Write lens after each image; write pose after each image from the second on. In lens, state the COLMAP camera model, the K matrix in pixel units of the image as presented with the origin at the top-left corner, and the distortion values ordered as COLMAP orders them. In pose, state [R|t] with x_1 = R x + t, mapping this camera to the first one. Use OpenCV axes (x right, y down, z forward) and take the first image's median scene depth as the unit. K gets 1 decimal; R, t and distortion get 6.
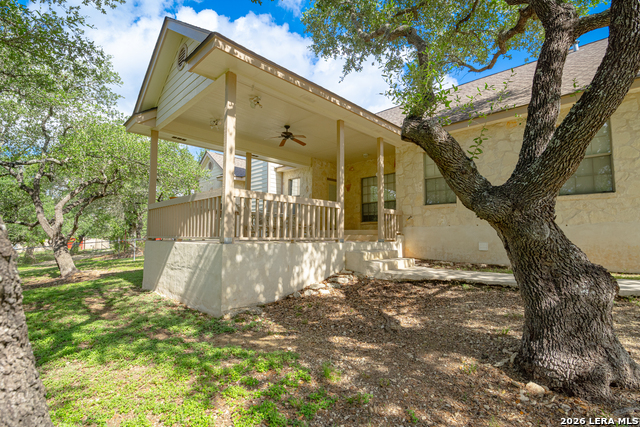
lens RADIAL K [[308.9, 0, 320.0], [0, 308.9, 213.5], [0, 0, 1]] dist [0.000700, -0.000037]
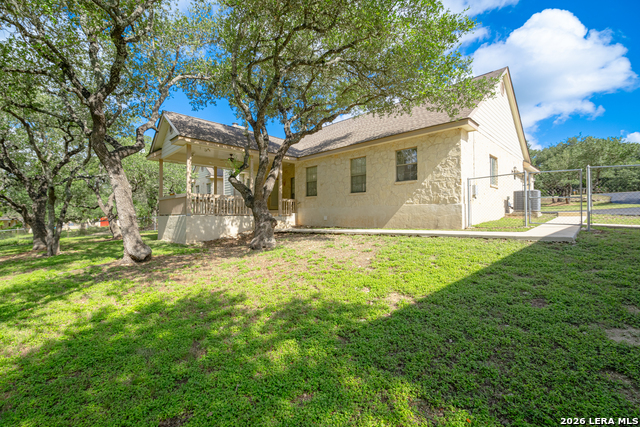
lens RADIAL K [[281.5, 0, 320.0], [0, 281.5, 213.5], [0, 0, 1]] dist [-0.017551, -0.010364]
pose [[0.999928, -0.004390, -0.011140, 0.438050], [0.005249, 0.996911, 0.078358, -0.056346], [0.010762, -0.078411, 0.996863, -0.694934]]
